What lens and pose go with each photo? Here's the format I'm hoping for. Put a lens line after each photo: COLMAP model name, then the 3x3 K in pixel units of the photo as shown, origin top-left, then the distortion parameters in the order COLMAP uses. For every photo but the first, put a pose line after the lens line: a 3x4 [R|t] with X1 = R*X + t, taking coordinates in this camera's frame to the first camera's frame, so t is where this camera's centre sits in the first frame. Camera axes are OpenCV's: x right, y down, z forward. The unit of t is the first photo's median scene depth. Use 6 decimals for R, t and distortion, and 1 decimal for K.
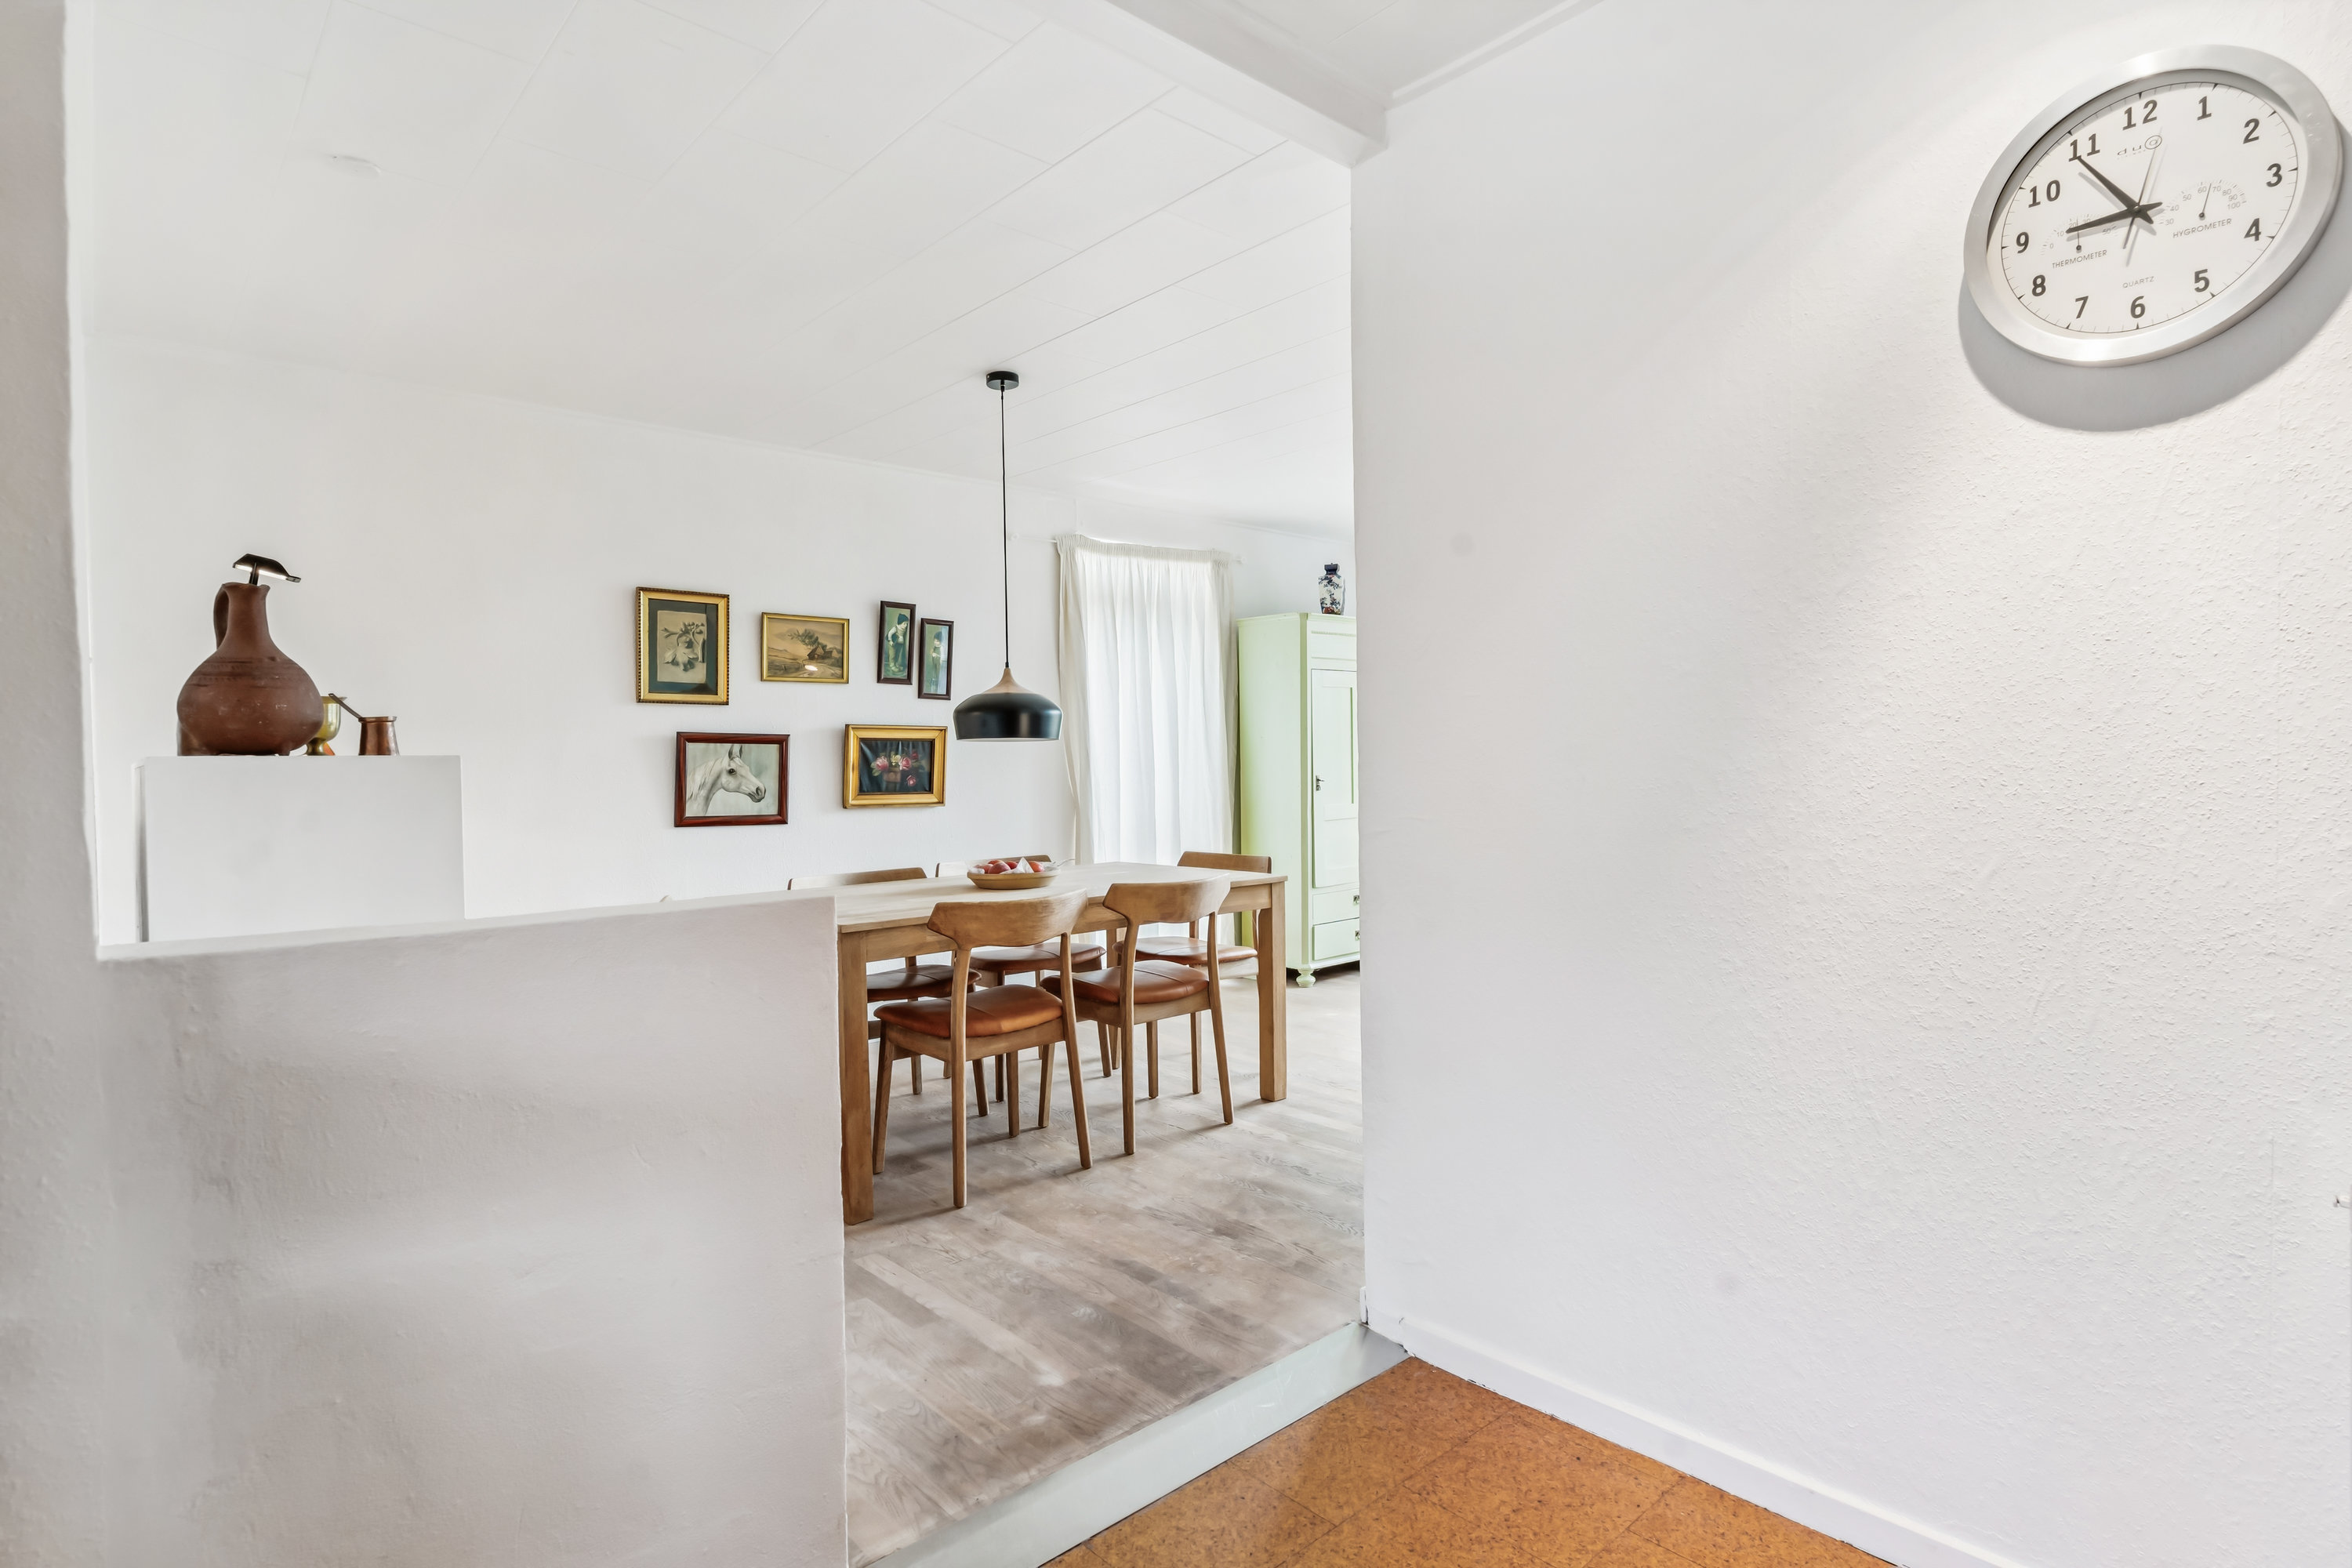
lens RADIAL K [[1200.2, 0, 1176.0], [0, 1200.2, 784.0], [0, 0, 1]] dist [-0.001238, 0.000372]
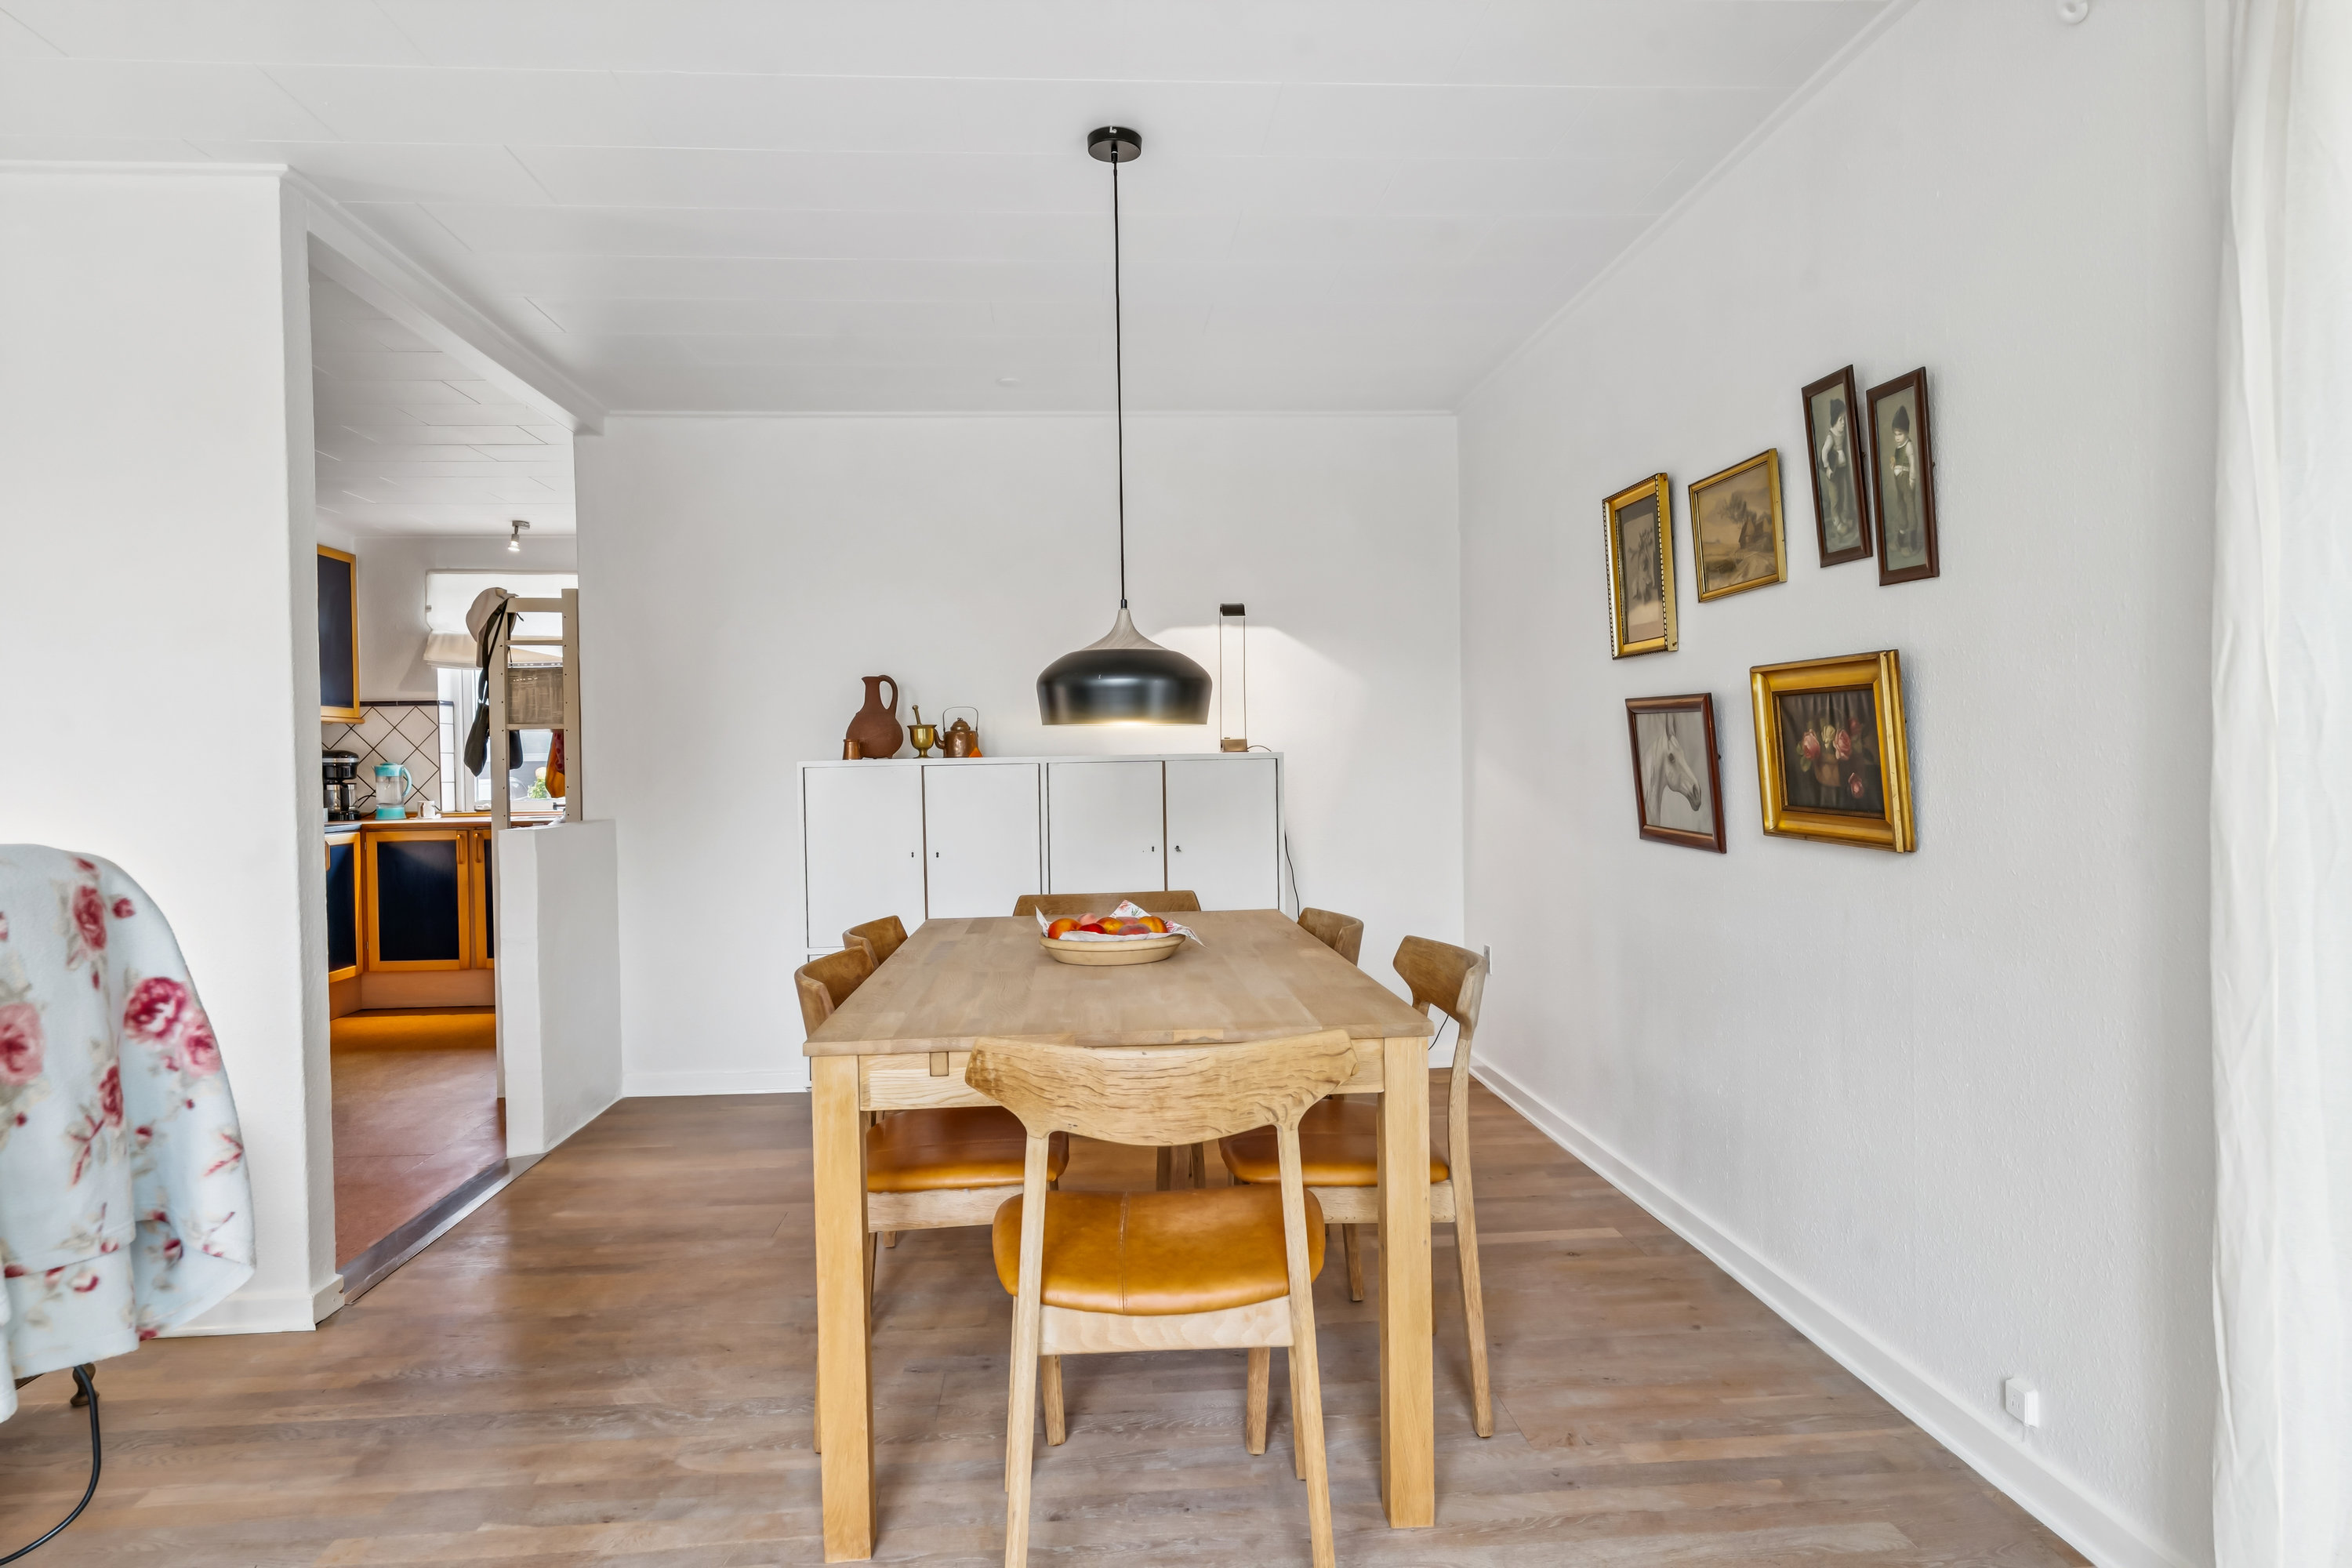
lens RADIAL K [[1387.7, 0, 1176.0], [0, 1387.7, 784.0], [0, 0, 1]] dist [0.002411, 0.000213]
pose [[-0.608835, 0.038550, -0.792359, 0.327868], [0.009661, 0.999105, 0.041185, -0.027043], [0.793238, 0.017420, -0.608663, 1.155233]]
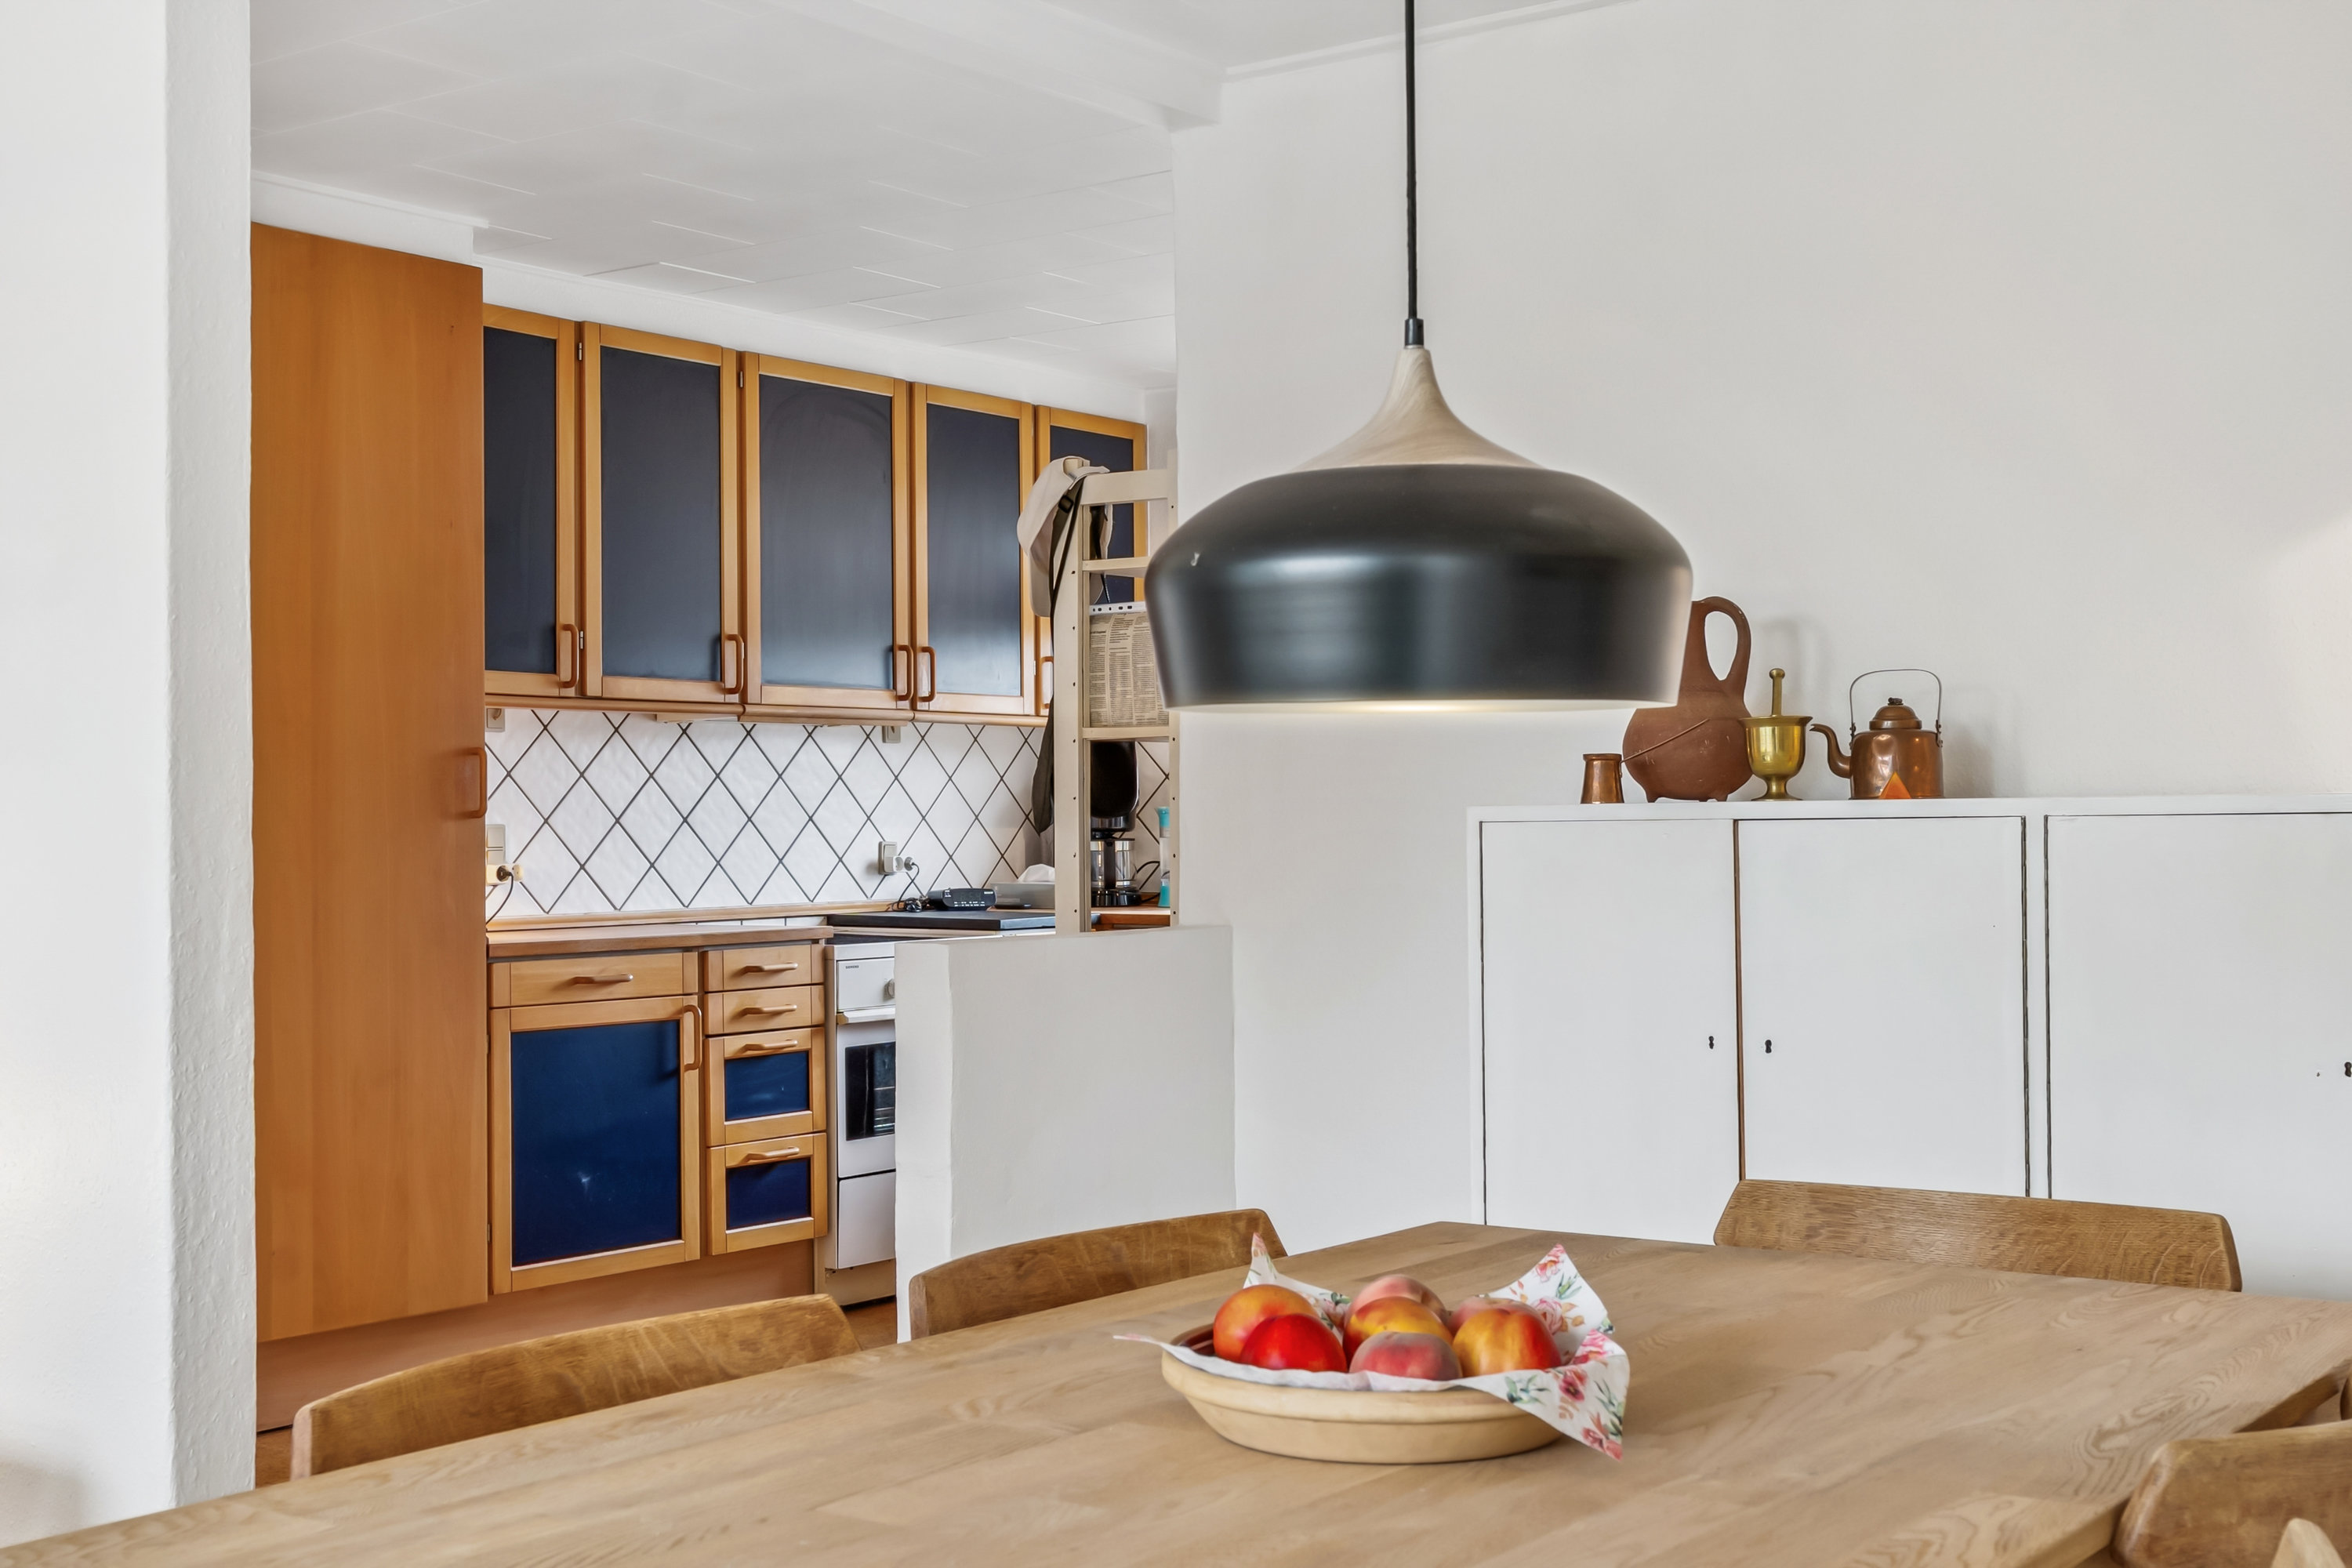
lens RADIAL K [[2729.2, 0, 1176.0], [0, 2729.2, 784.0], [0, 0, 1]] dist [-0.009318, -0.002144]
pose [[-0.978872, 0.019898, -0.203504, -0.000656], [0.018420, 0.999788, 0.009154, -0.021593], [0.203643, 0.005212, -0.979031, 1.133895]]
